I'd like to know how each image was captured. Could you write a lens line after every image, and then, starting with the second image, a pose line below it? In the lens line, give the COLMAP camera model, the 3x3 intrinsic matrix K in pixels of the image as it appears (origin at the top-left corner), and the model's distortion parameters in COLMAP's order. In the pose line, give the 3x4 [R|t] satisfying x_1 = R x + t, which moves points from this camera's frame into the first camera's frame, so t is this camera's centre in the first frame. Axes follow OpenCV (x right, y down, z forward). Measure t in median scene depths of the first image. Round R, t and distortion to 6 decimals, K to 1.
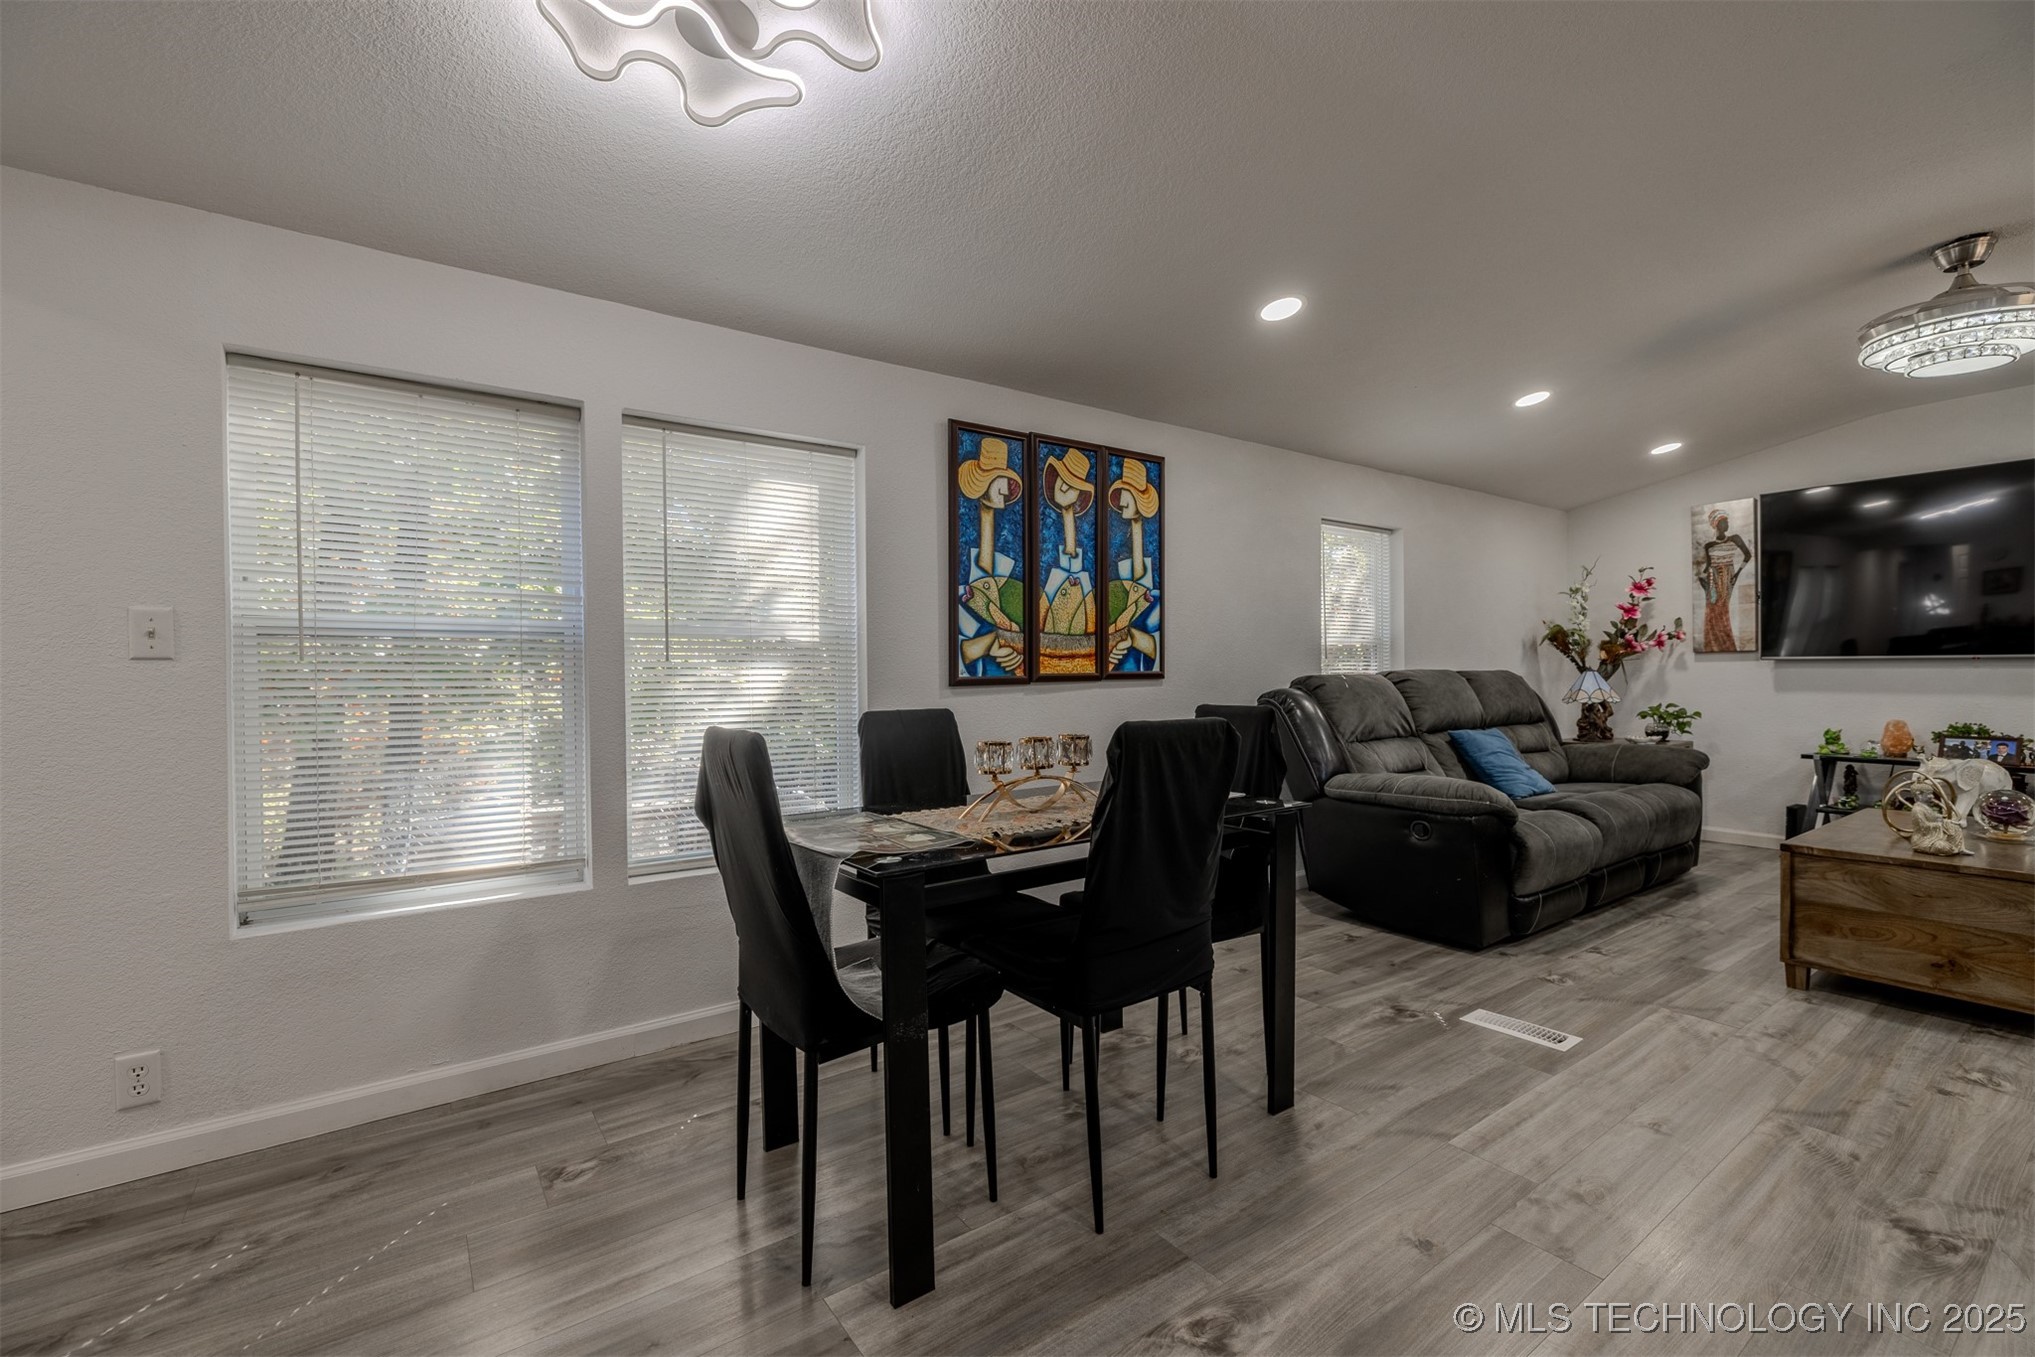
lens RADIAL K [[862.3, 0, 1014.9], [0, 862.3, 678.1], [0, 0, 1]] dist [0.001468, 0.000380]
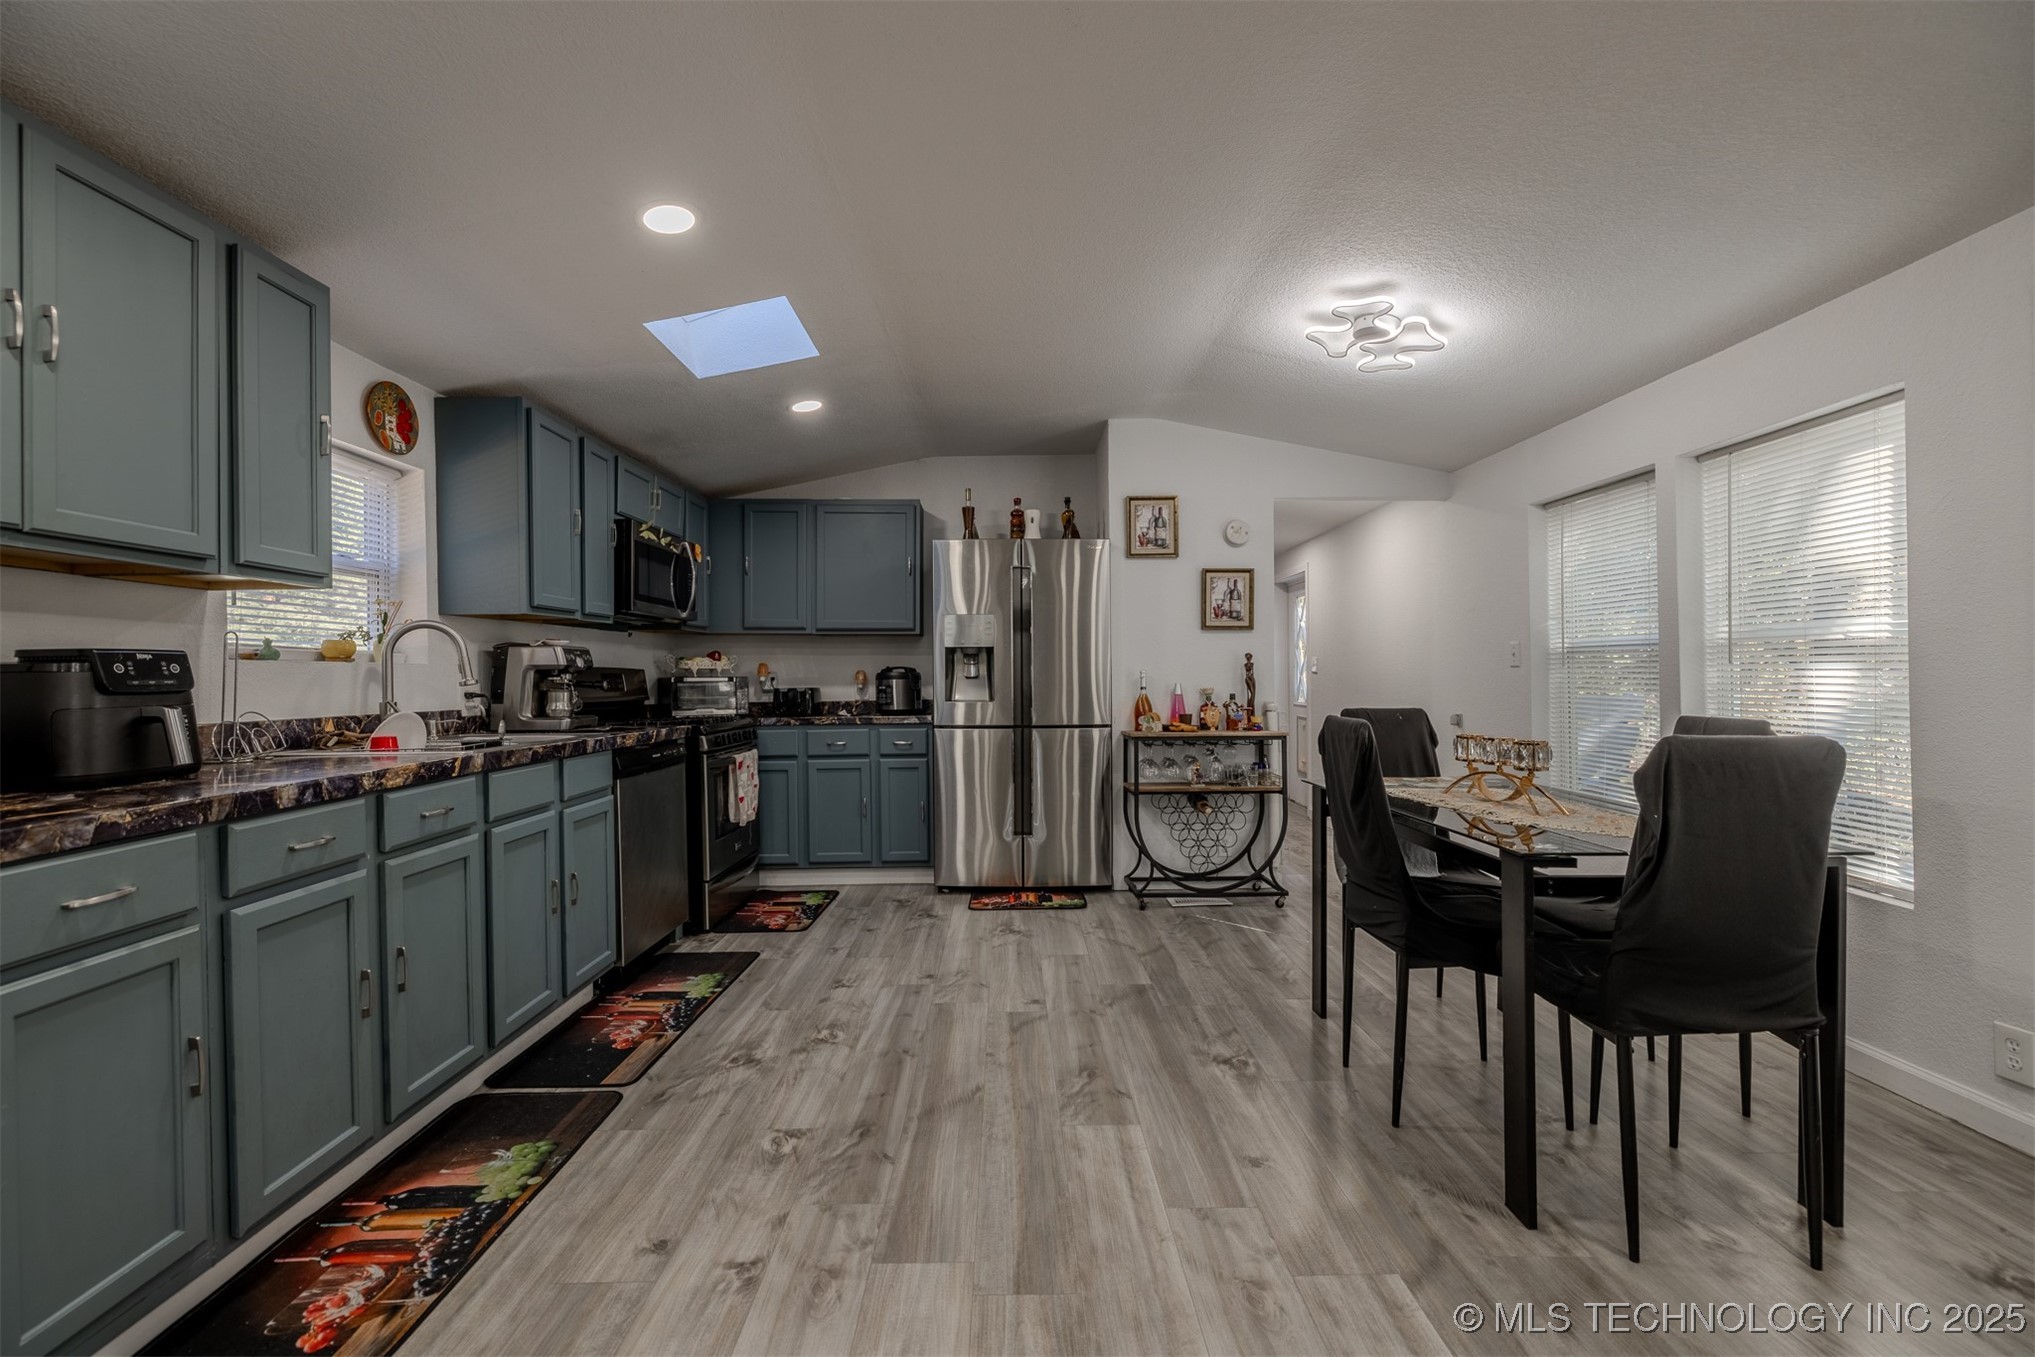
lens RADIAL K [[862.3, 0, 1008.1], [0, 862.3, 682.0], [0, 0, 1]] dist [0.001468, 0.000380]
pose [[-0.580794, 0.017928, -0.813853, 0.805130], [0.007430, 0.999833, 0.016723, -0.017015], [0.814017, 0.003665, -0.580830, 0.694568]]
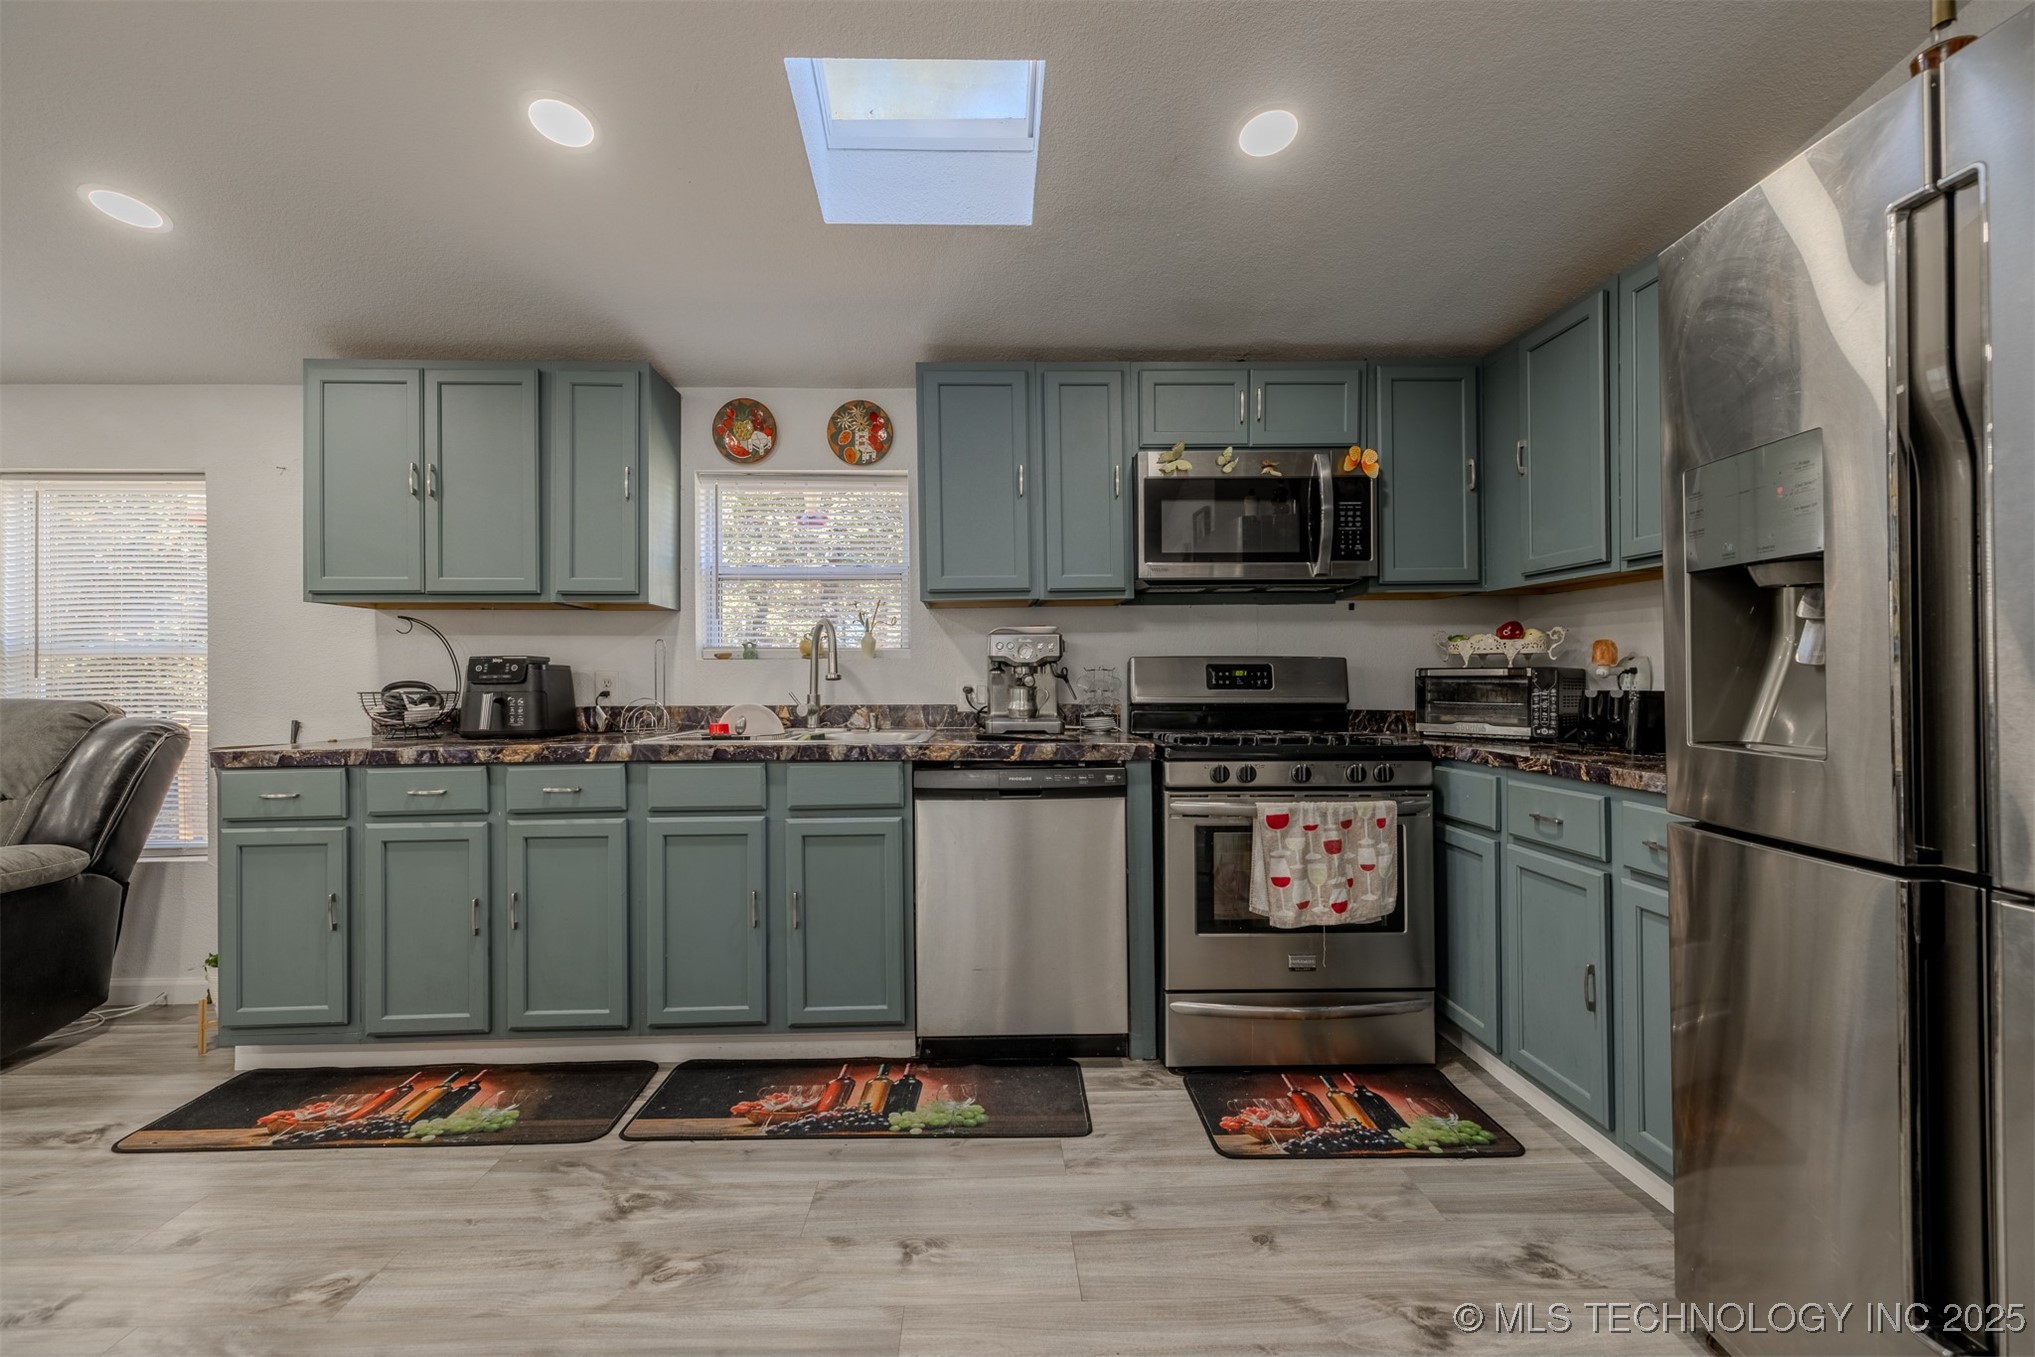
lens RADIAL K [[862.3, 0, 1013.6], [0, 862.3, 671.8], [0, 0, 1]] dist [0.001468, 0.000380]
pose [[-0.831111, 0.014746, 0.555912, -0.186302], [0.016653, 0.999860, -0.001624, -0.007096], [-0.555858, 0.007908, -0.831240, 0.383733]]
